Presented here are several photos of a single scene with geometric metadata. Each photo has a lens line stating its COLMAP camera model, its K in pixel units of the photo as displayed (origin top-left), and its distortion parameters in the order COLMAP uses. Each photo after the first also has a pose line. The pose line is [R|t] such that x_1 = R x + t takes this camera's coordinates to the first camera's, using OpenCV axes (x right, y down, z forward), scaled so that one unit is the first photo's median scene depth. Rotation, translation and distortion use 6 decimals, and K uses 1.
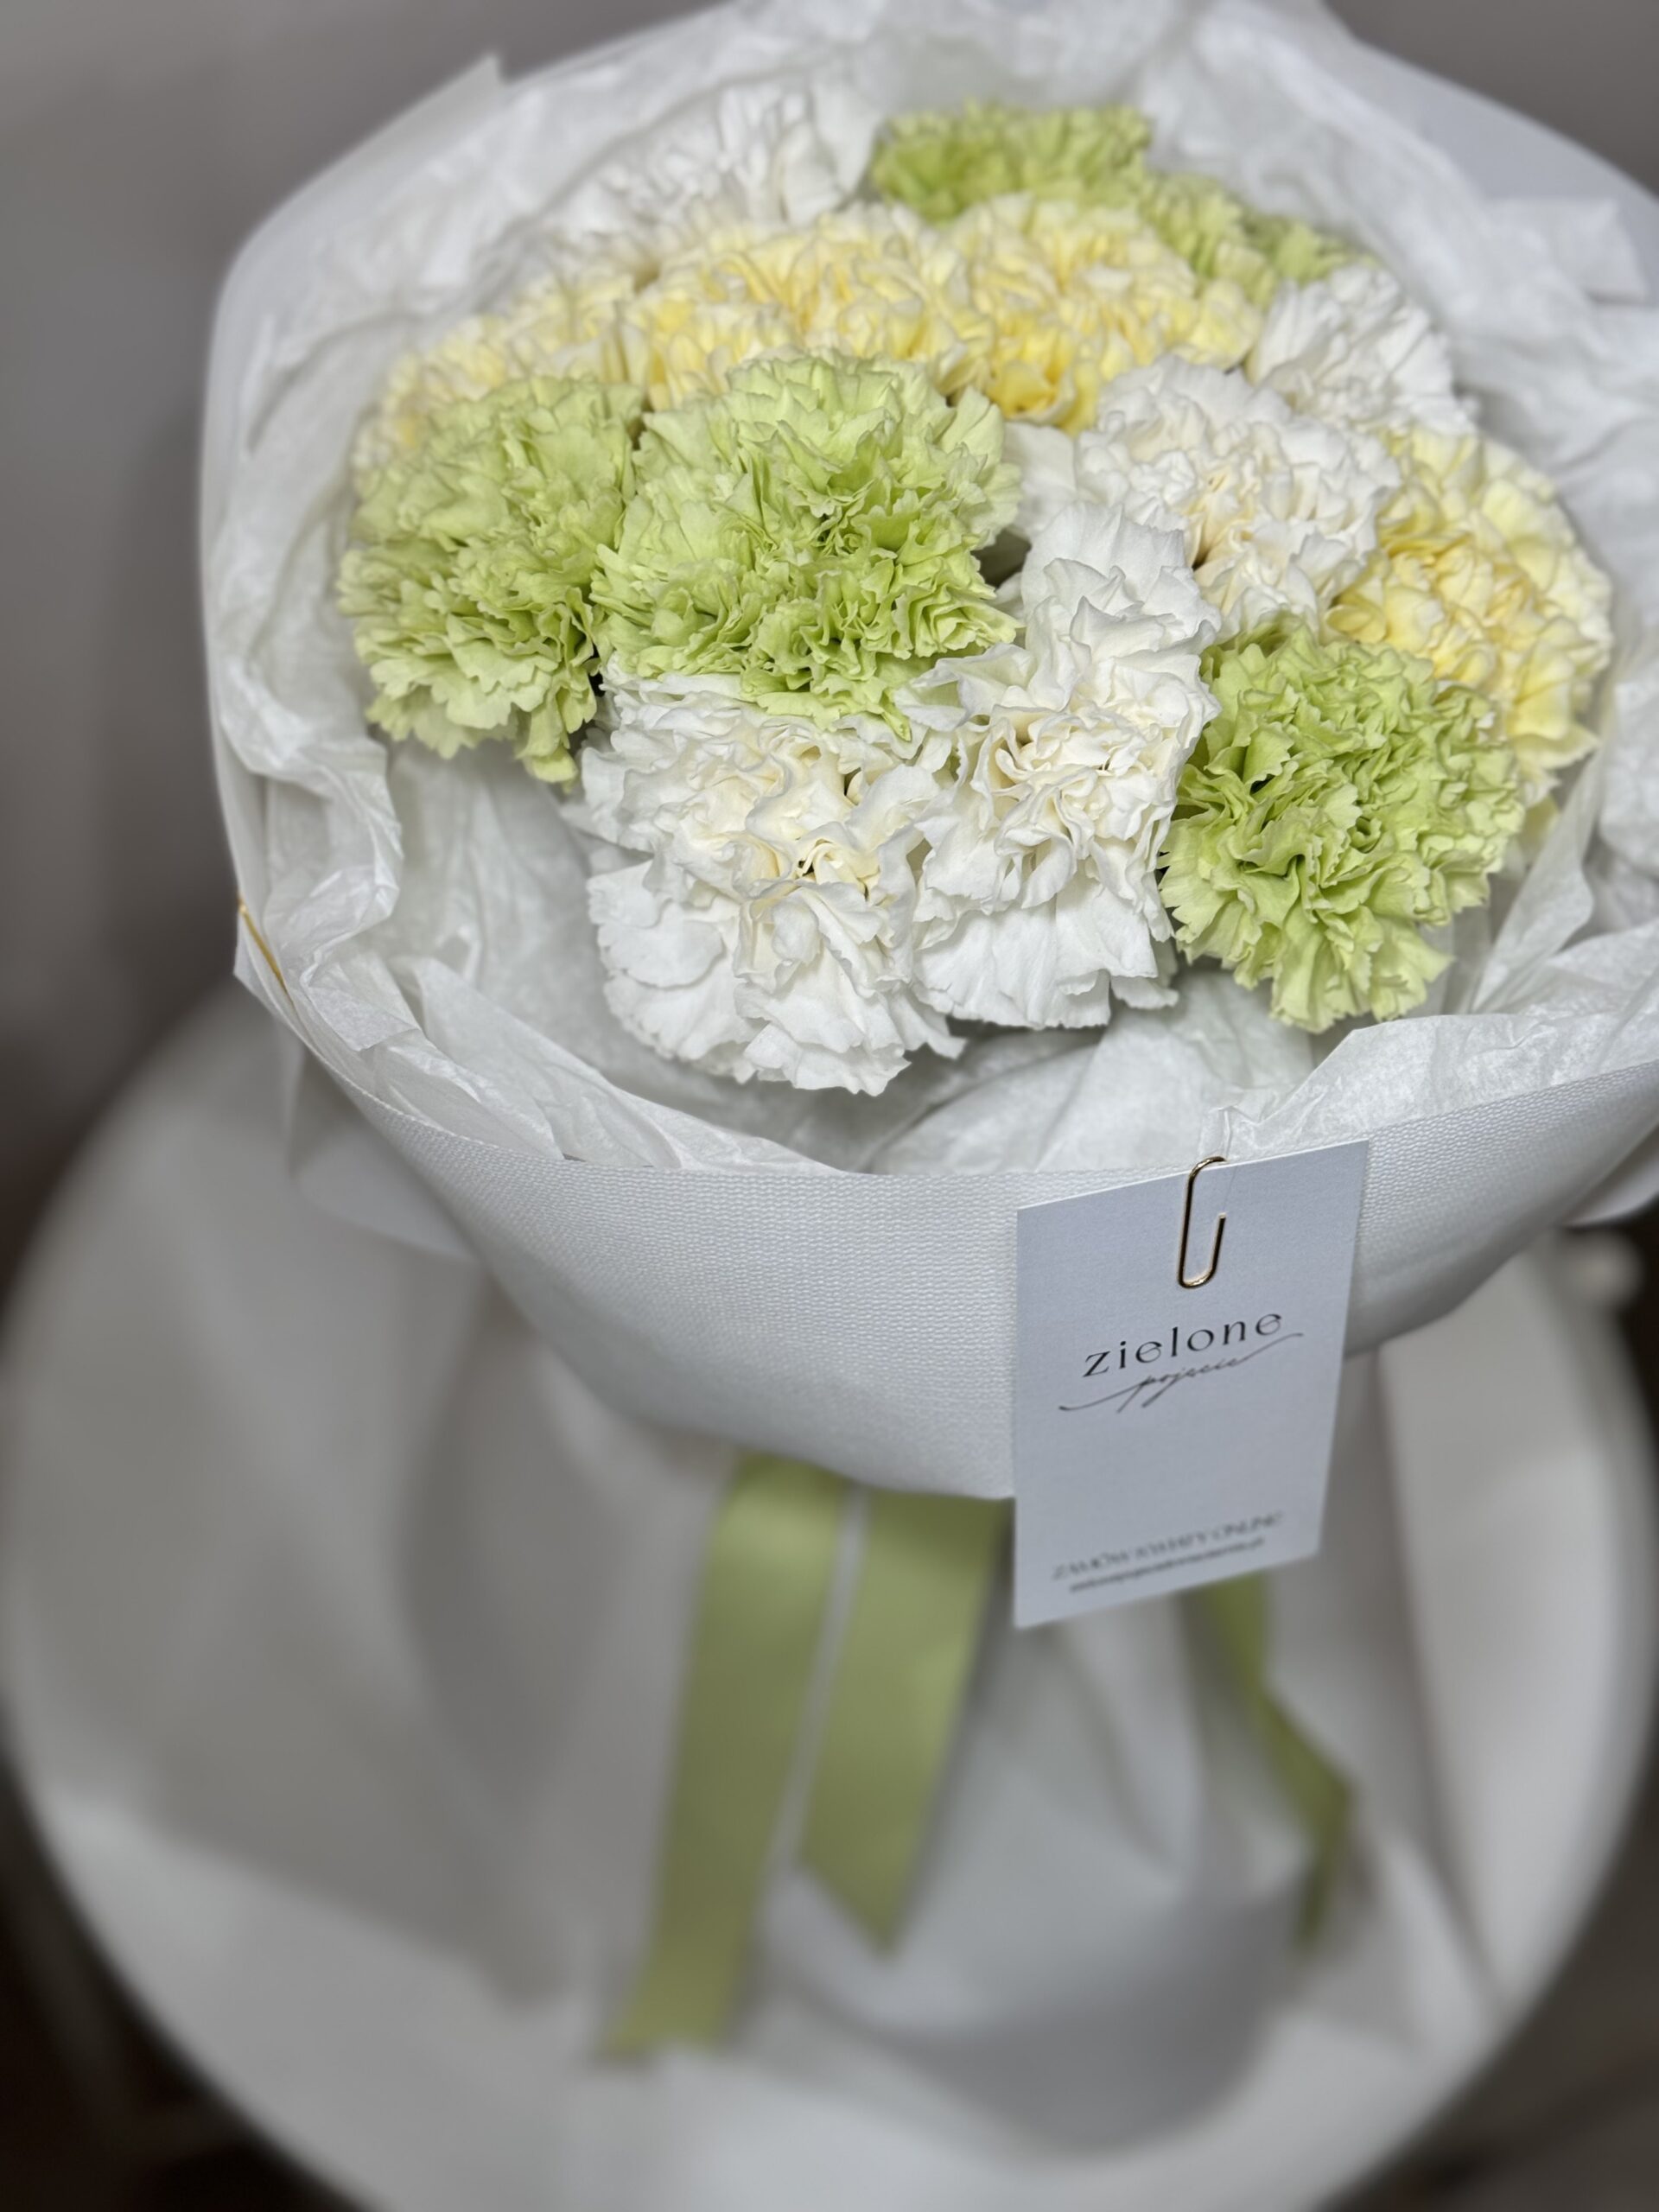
lens RADIAL K [[3177.5, 0, 829.5], [0, 3177.5, 1106.0], [0, 0, 1]] dist [0.032884, 0.771053]
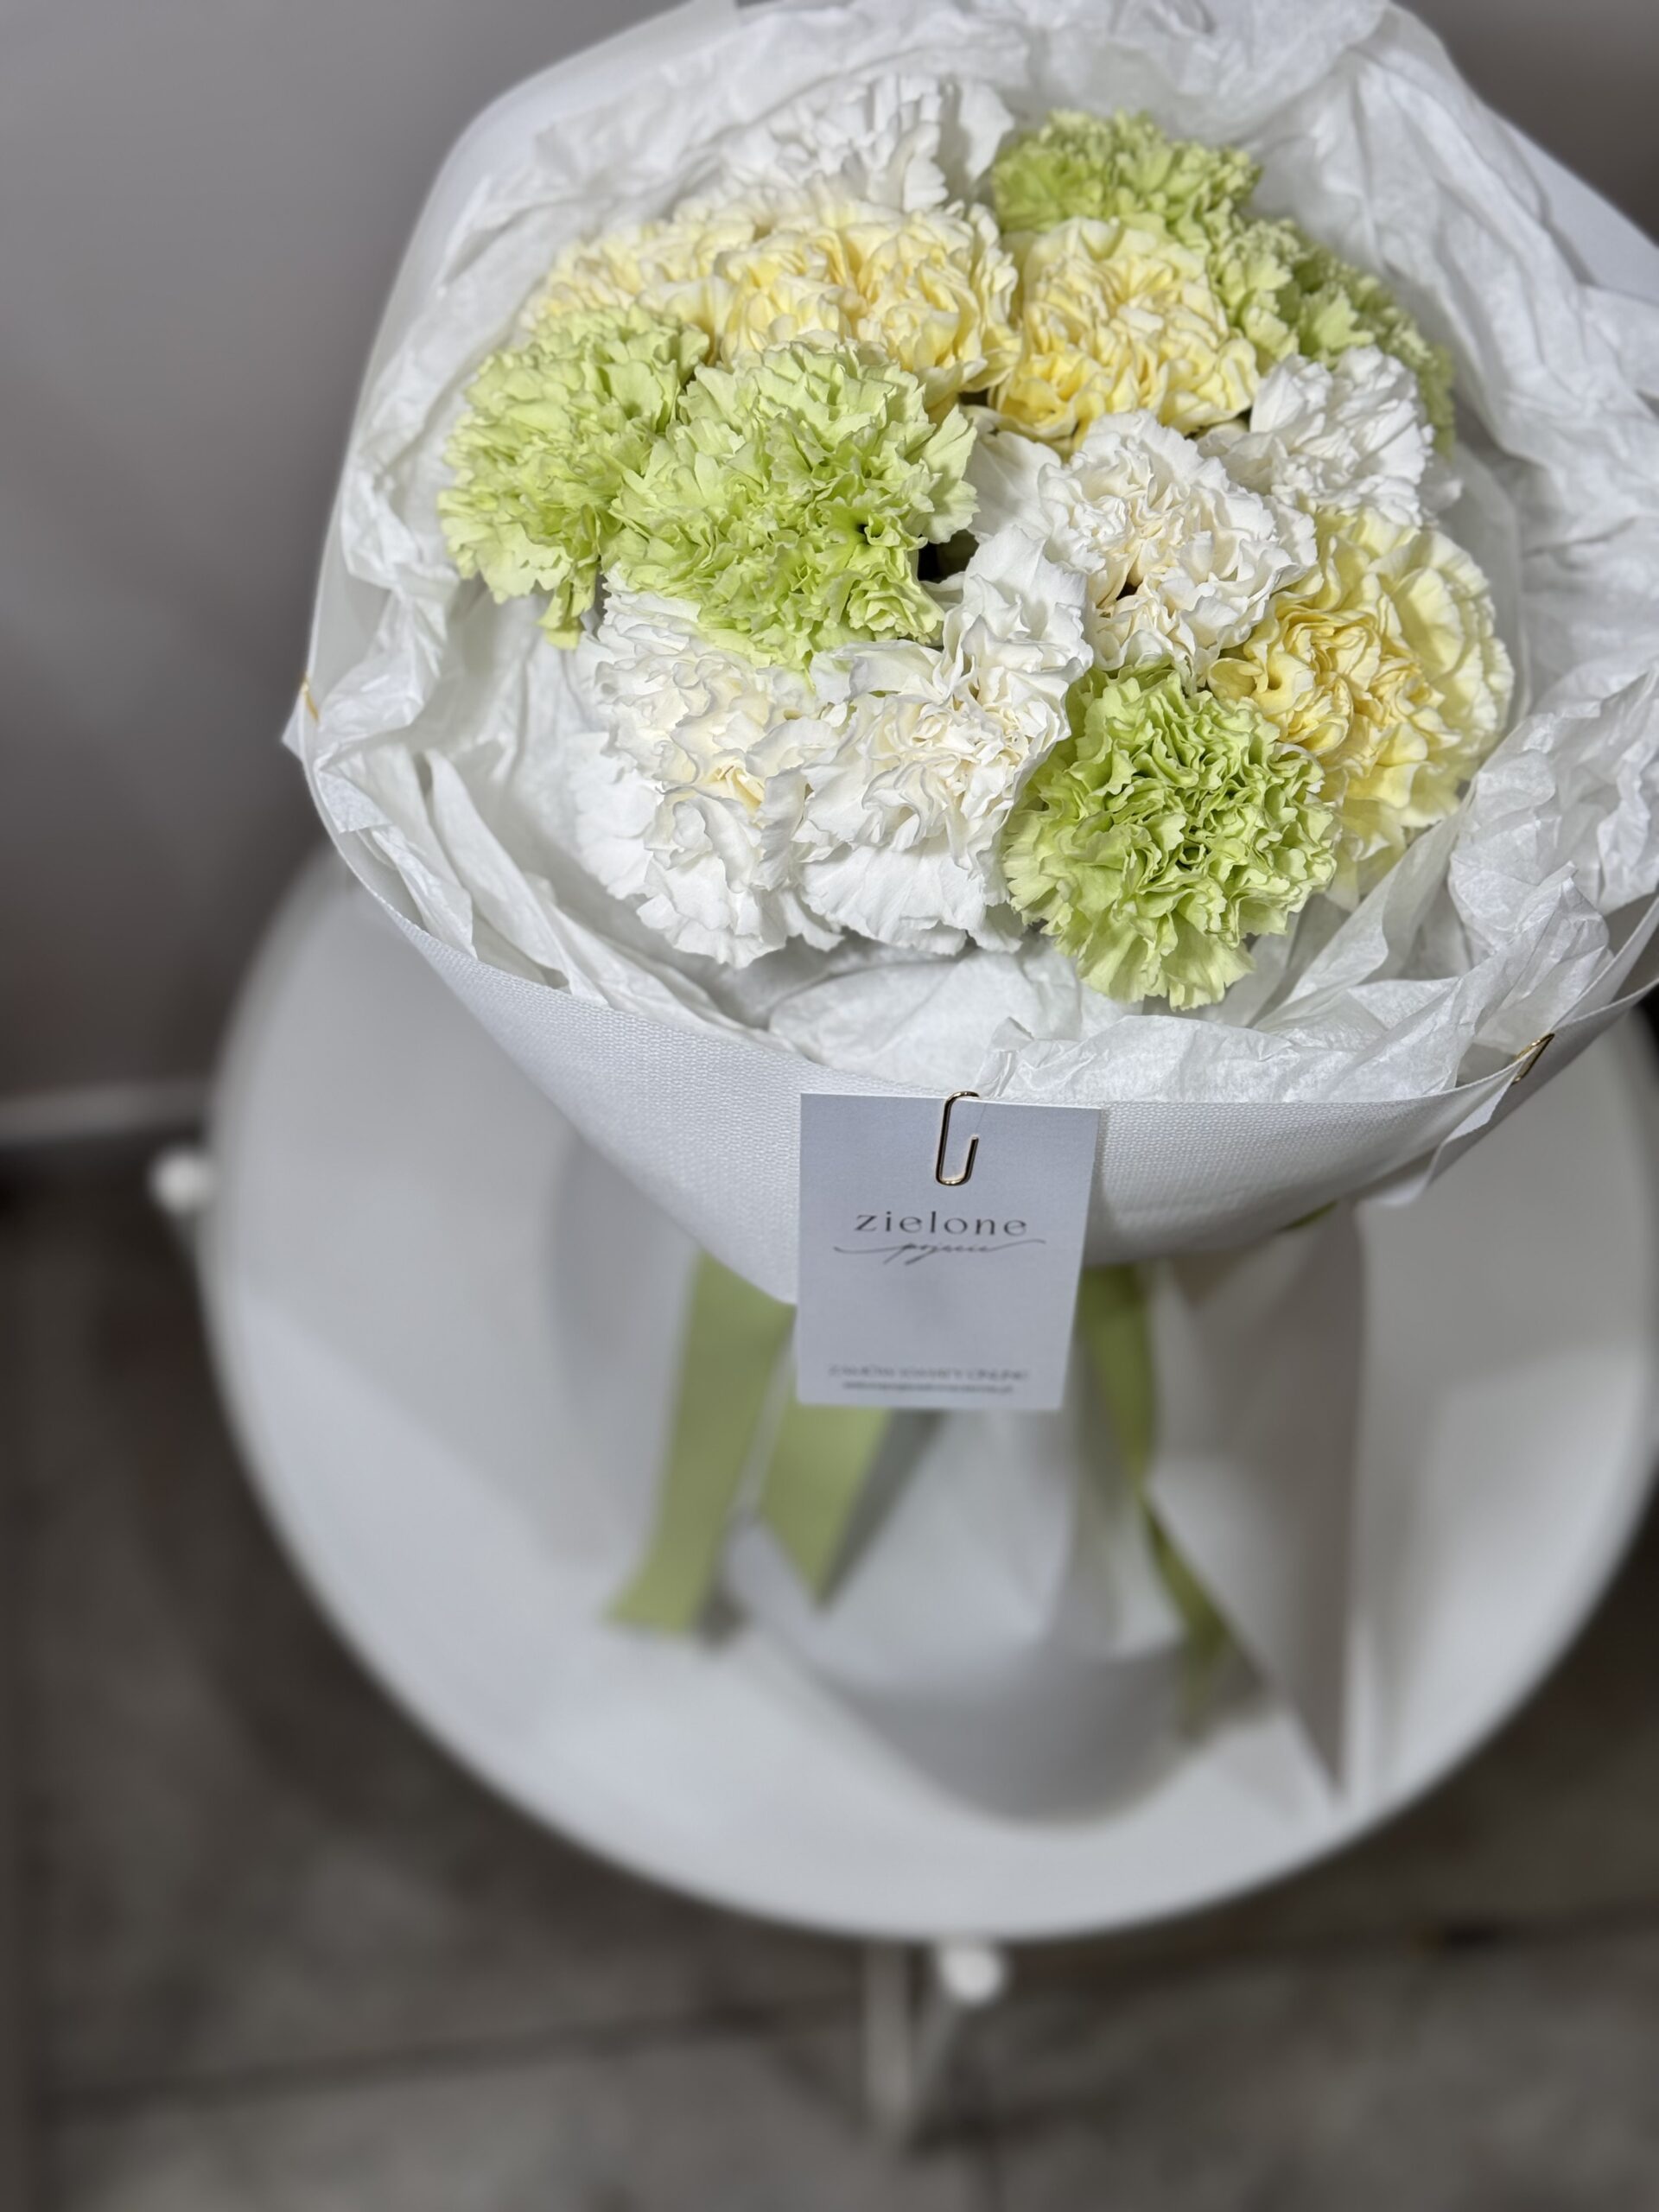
lens RADIAL K [[3118.1, 0, 829.5], [0, 3118.1, 1106.0], [0, 0, 1]] dist [0.136251, -0.004722]
pose [[0.955124, 0.256905, -0.147442, 0.235289], [-0.235892, 0.960759, 0.145937, -0.133965], [0.179148, -0.104608, 0.978245, -0.175272]]
